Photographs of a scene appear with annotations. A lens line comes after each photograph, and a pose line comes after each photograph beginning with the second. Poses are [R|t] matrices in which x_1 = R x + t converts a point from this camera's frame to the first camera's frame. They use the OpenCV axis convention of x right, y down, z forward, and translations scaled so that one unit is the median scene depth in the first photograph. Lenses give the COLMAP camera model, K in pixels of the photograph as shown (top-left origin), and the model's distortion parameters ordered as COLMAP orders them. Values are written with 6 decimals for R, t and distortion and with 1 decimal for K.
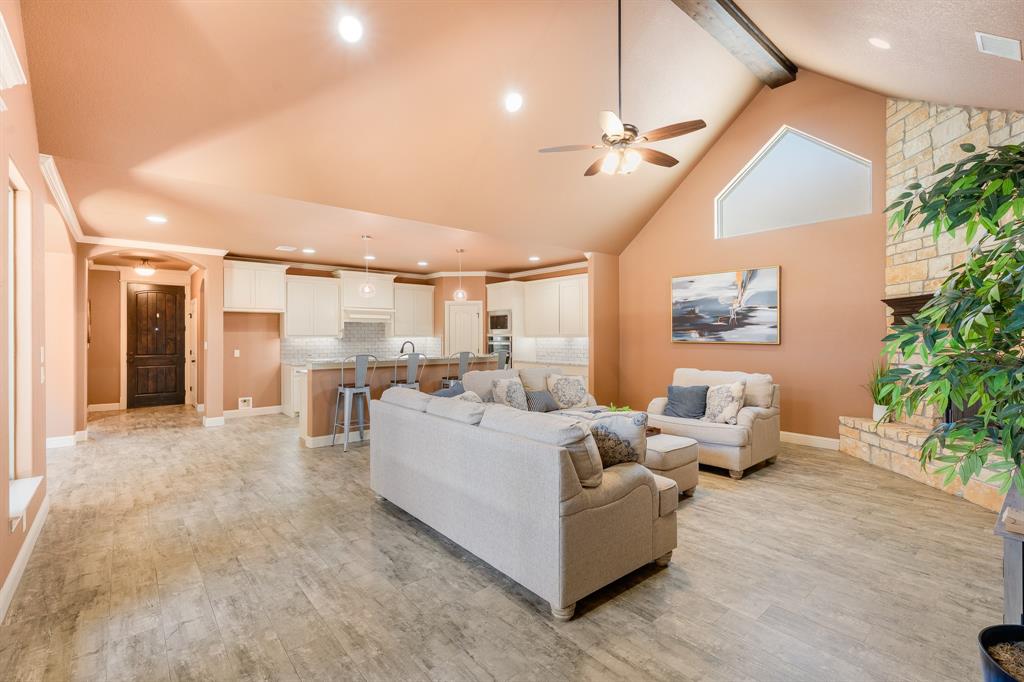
lens RADIAL K [[456.2, 0, 509.6], [0, 456.2, 334.1], [0, 0, 1]] dist [0.005647, -0.001608]
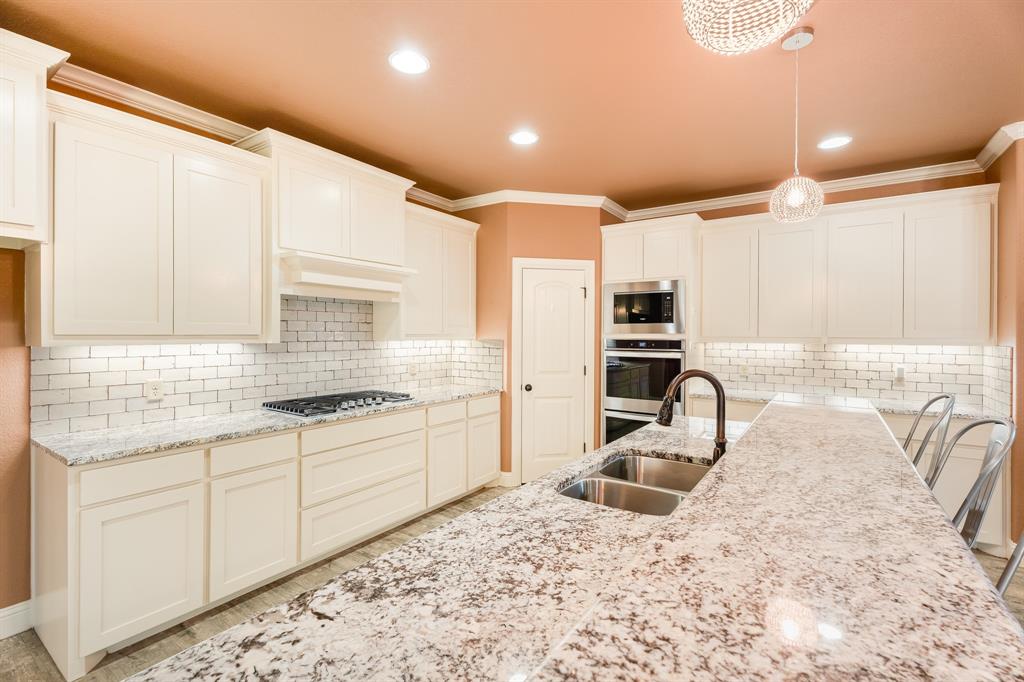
lens RADIAL K [[459.5, 0, 509.9], [0, 459.5, 335.4], [0, 0, 1]] dist [0.000380, -0.000107]
pose [[0.965167, 0.006768, 0.261547, -0.403426], [-0.009139, 0.999927, 0.007852, -0.001958], [-0.261474, -0.009969, 0.965159, 0.894525]]
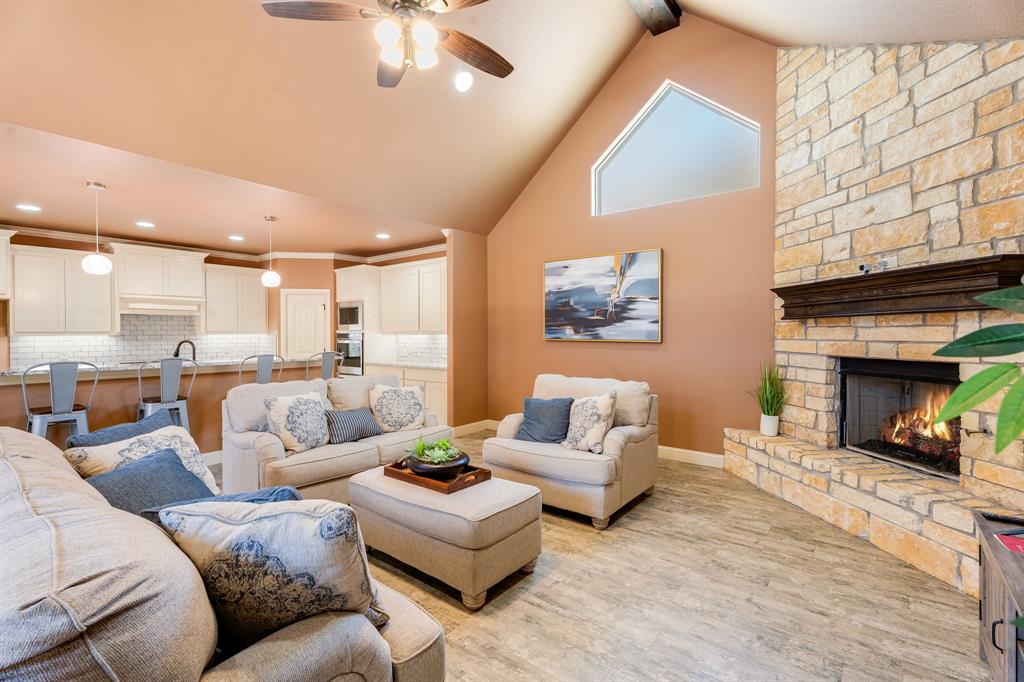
lens RADIAL K [[455.5, 0, 511.1], [0, 455.5, 336.6], [0, 0, 1]] dist [0.001244, 0.000139]
pose [[0.980709, -0.001753, 0.195465, 0.151310], [-0.000674, 0.999923, 0.012351, 0.001248], [-0.195472, -0.012245, 0.980633, 0.224799]]
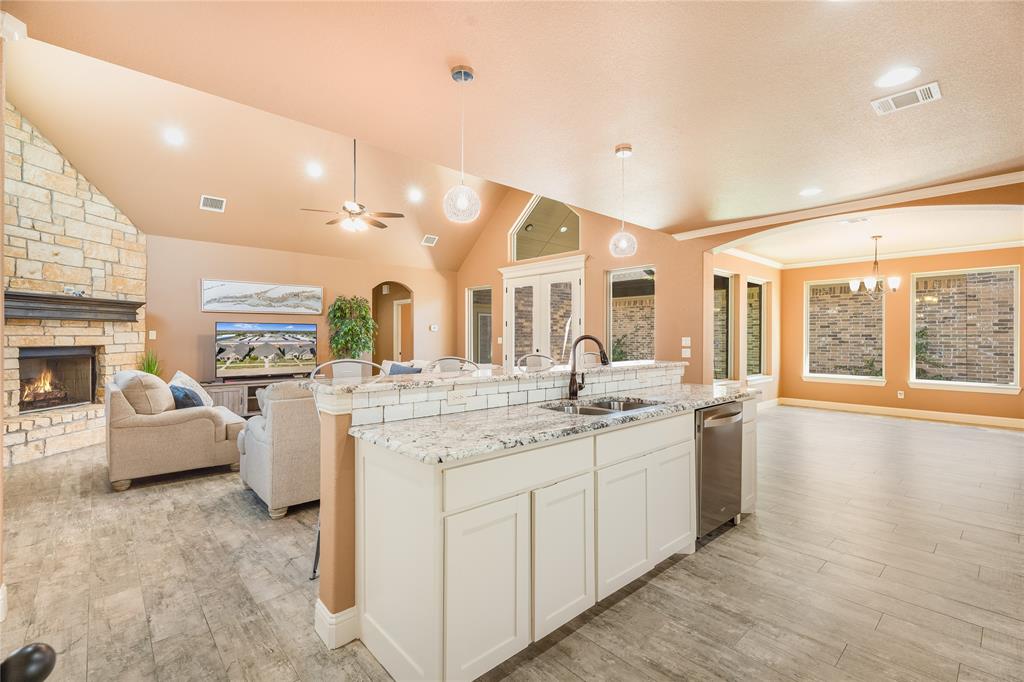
lens RADIAL K [[454.7, 0, 511.7], [0, 454.7, 336.7], [0, 0, 1]] dist [0.003447, -0.000262]
pose [[-0.999472, 0.000519, -0.032488, -0.156424], [0.000778, 0.999968, -0.007949, 0.022181], [0.032483, -0.007970, -0.999441, 1.548336]]
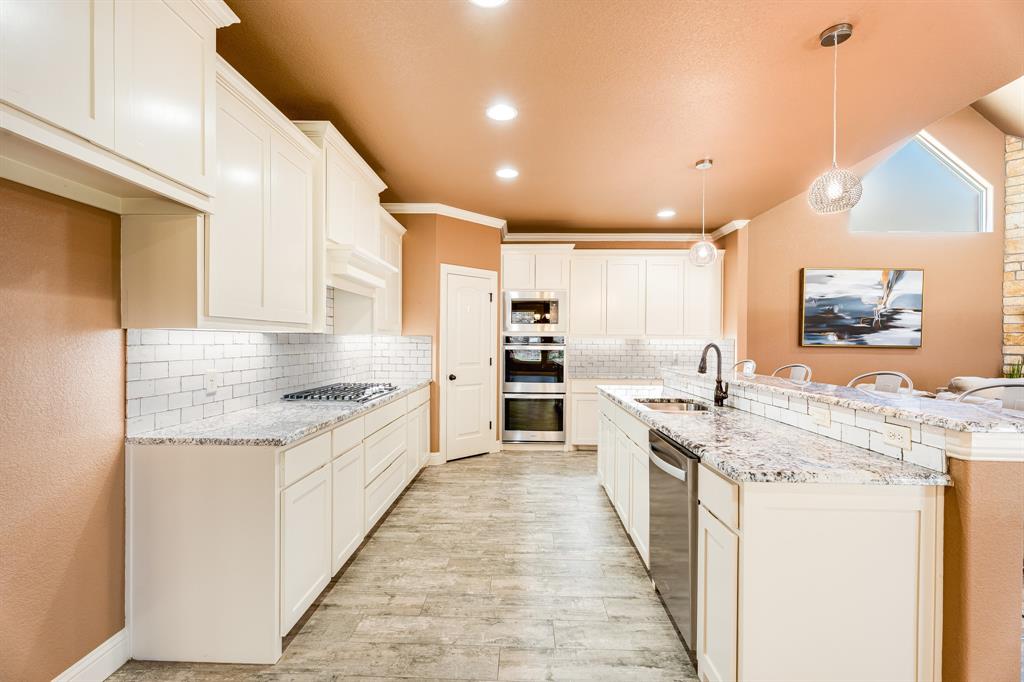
lens RADIAL K [[458.5, 0, 509.8], [0, 458.5, 342.1], [0, 0, 1]] dist [0.000435, -0.000234]
pose [[0.670837, 0.006322, 0.741578, -0.720293], [-0.012436, 0.999919, 0.002726, 0.017144], [-0.741501, -0.011051, 0.670861, 0.945358]]
